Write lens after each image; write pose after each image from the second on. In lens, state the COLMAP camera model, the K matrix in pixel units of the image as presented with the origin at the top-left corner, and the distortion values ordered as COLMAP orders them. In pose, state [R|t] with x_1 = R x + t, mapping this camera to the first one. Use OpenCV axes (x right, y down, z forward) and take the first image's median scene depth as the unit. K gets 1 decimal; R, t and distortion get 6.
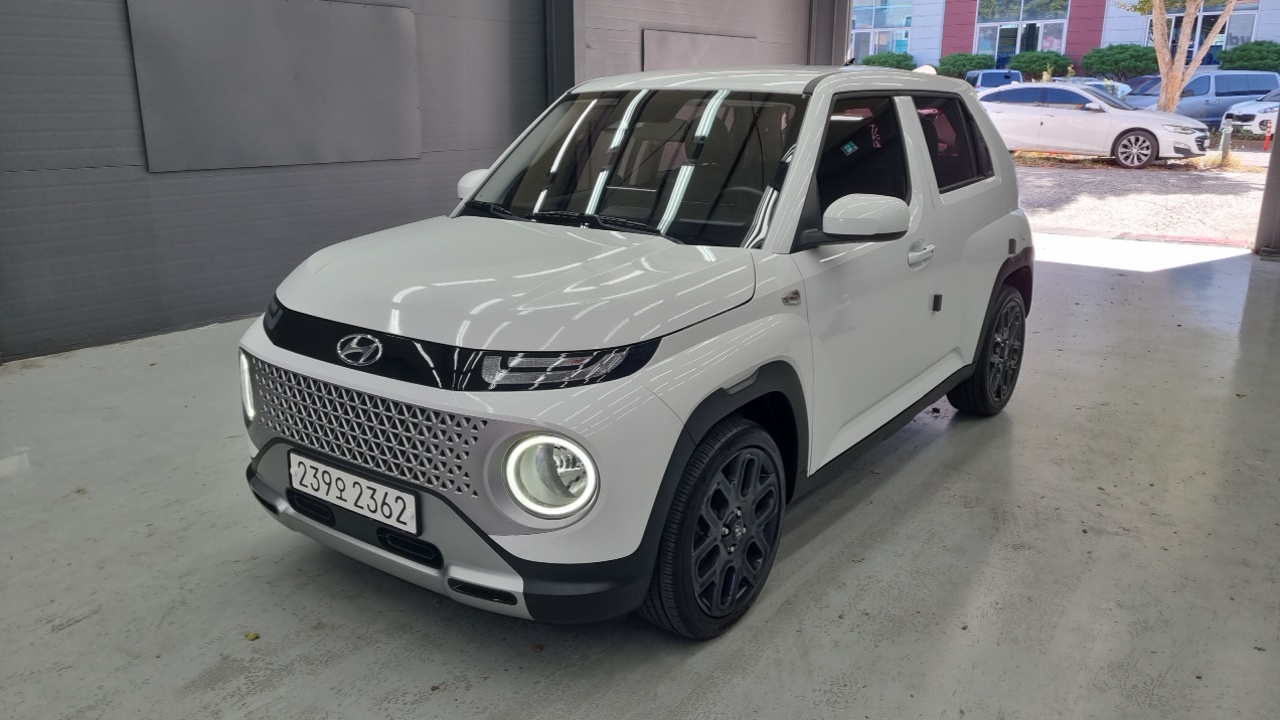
lens RADIAL K [[950.7, 0, 627.3], [0, 950.7, 365.1], [0, 0, 1]] dist [0.039853, -0.025125]
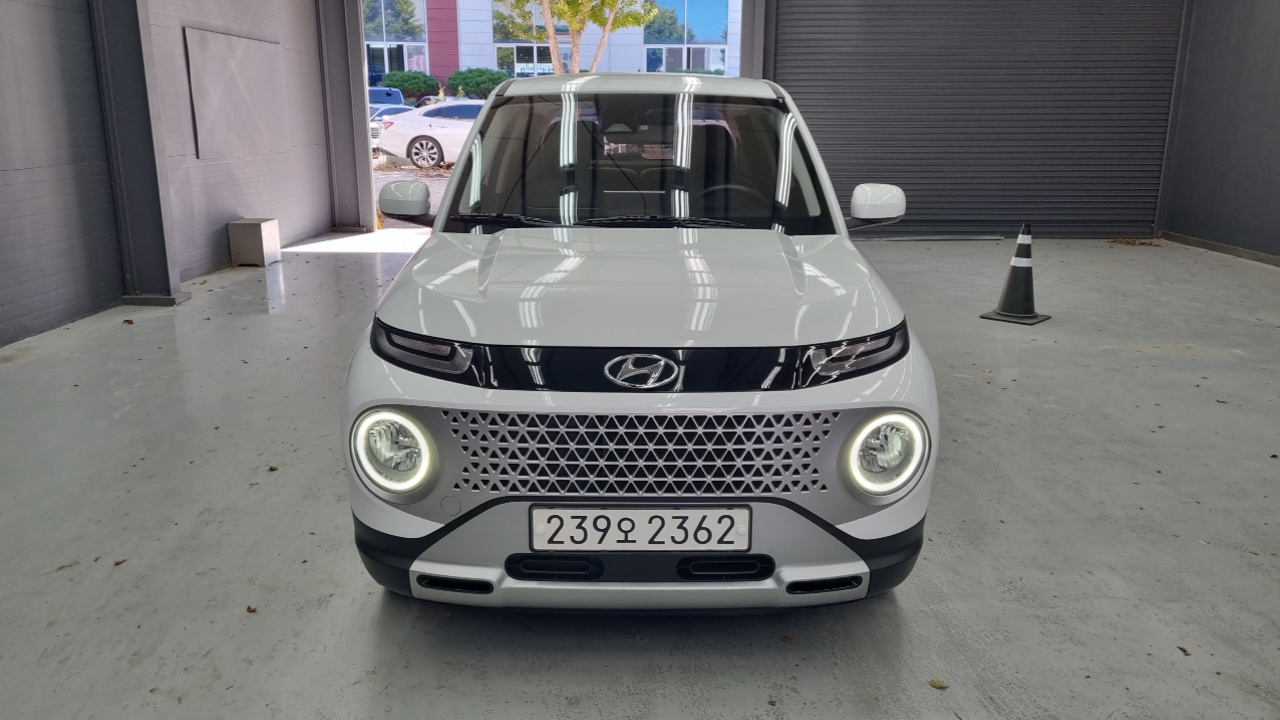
lens RADIAL K [[950.7, 0, 645.8], [0, 950.7, 364.3], [0, 0, 1]] dist [0.039853, -0.025125]
pose [[0.795711, -0.147056, 0.587554, -0.800901], [0.156672, 0.987035, 0.034863, -0.052576], [-0.585063, 0.064313, 0.808434, 0.264431]]
